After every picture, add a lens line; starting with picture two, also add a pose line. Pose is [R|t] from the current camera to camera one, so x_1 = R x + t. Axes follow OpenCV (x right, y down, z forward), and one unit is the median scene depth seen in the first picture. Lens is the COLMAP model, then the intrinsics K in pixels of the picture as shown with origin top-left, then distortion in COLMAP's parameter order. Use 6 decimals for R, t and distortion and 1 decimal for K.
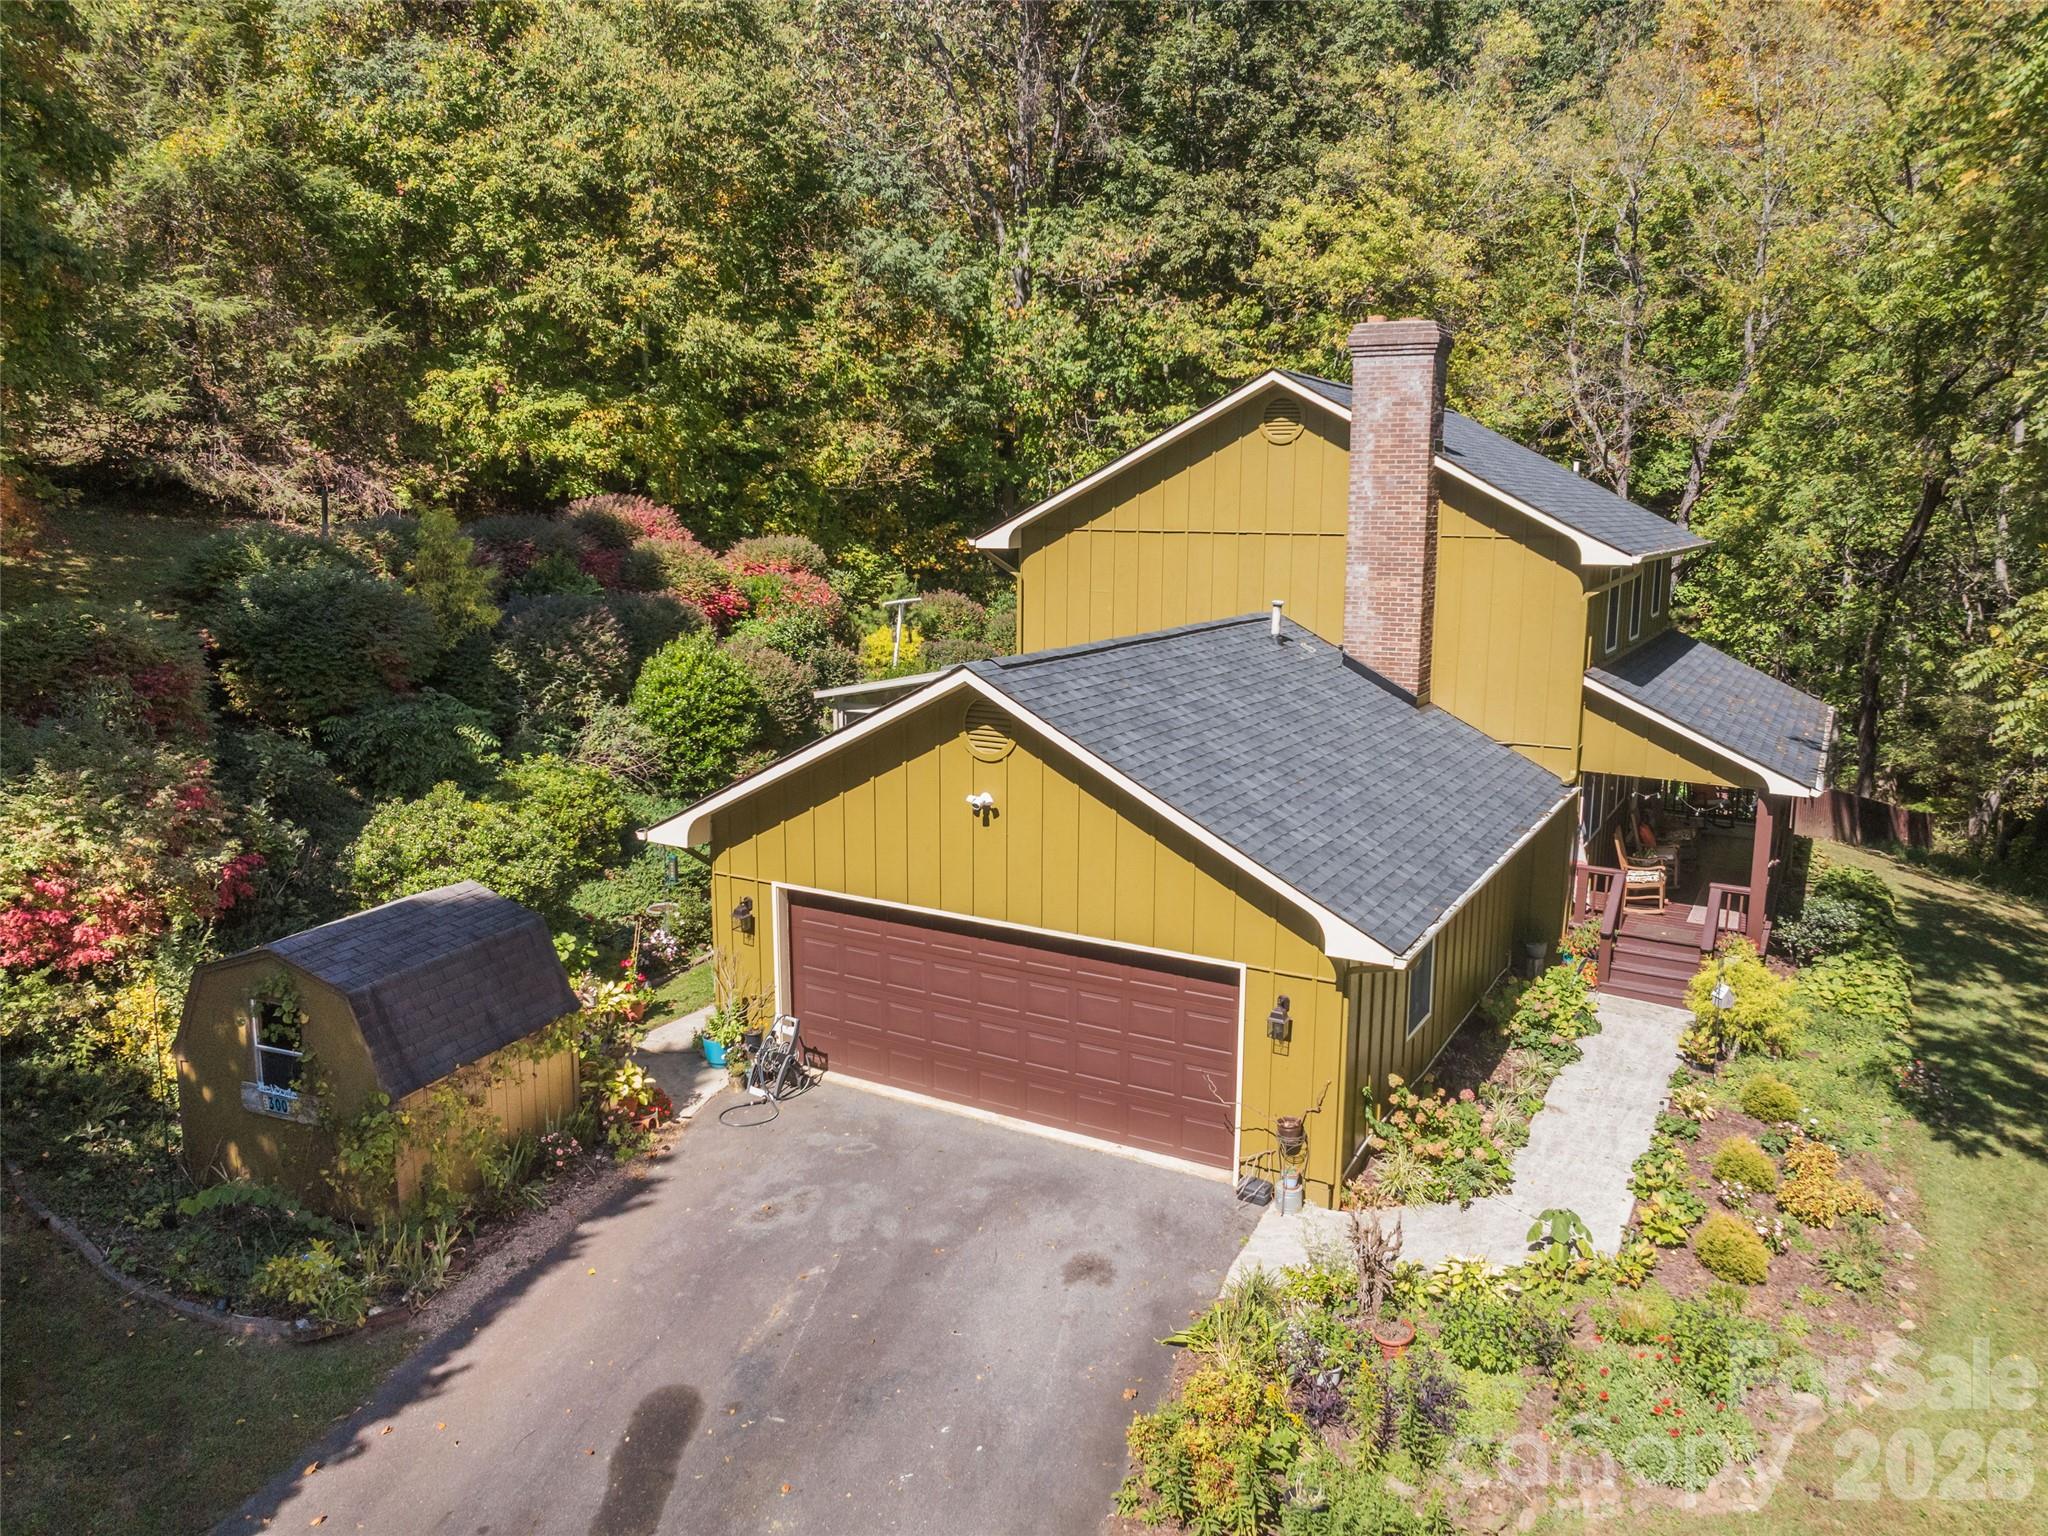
lens RADIAL K [[1425.3, 0, 1024.0], [0, 1425.3, 768.0], [0, 0, 1]] dist [-0.054902, 0.001908]
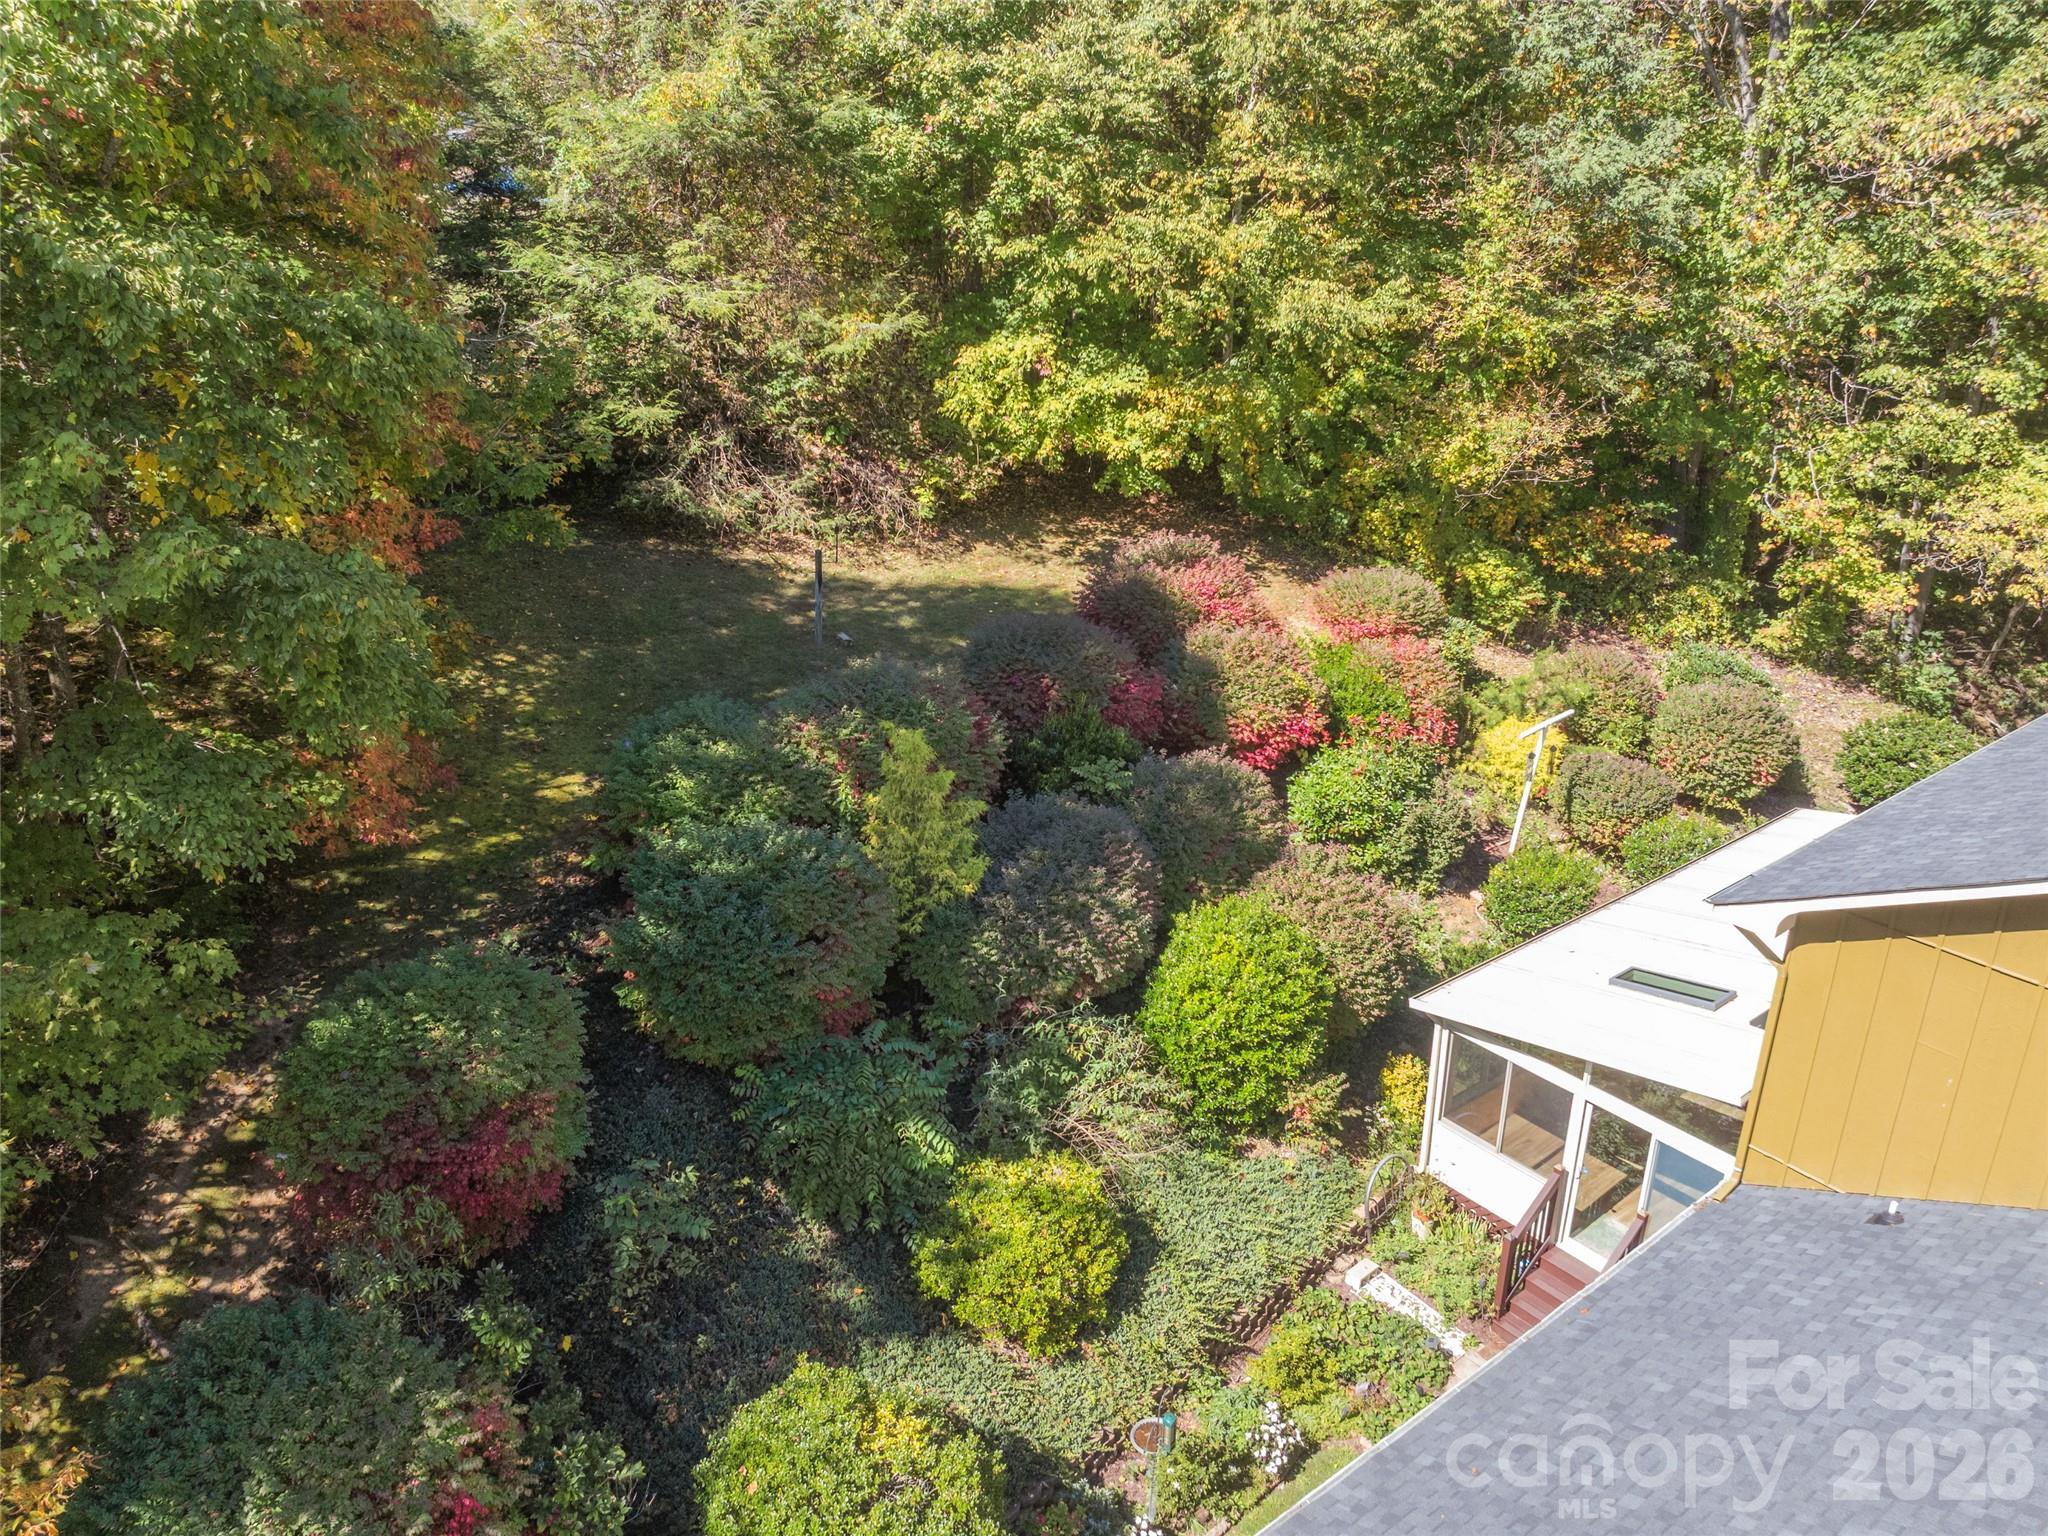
lens RADIAL K [[1466.4, 0, 1024.0], [0, 1466.4, 768.0], [0, 0, 1]] dist [-0.024353, -0.000587]
pose [[0.923207, 0.131737, -0.361017, -0.057249], [-0.065532, 0.979616, 0.189887, -0.209282], [0.378674, -0.151647, 0.913022, 0.216263]]
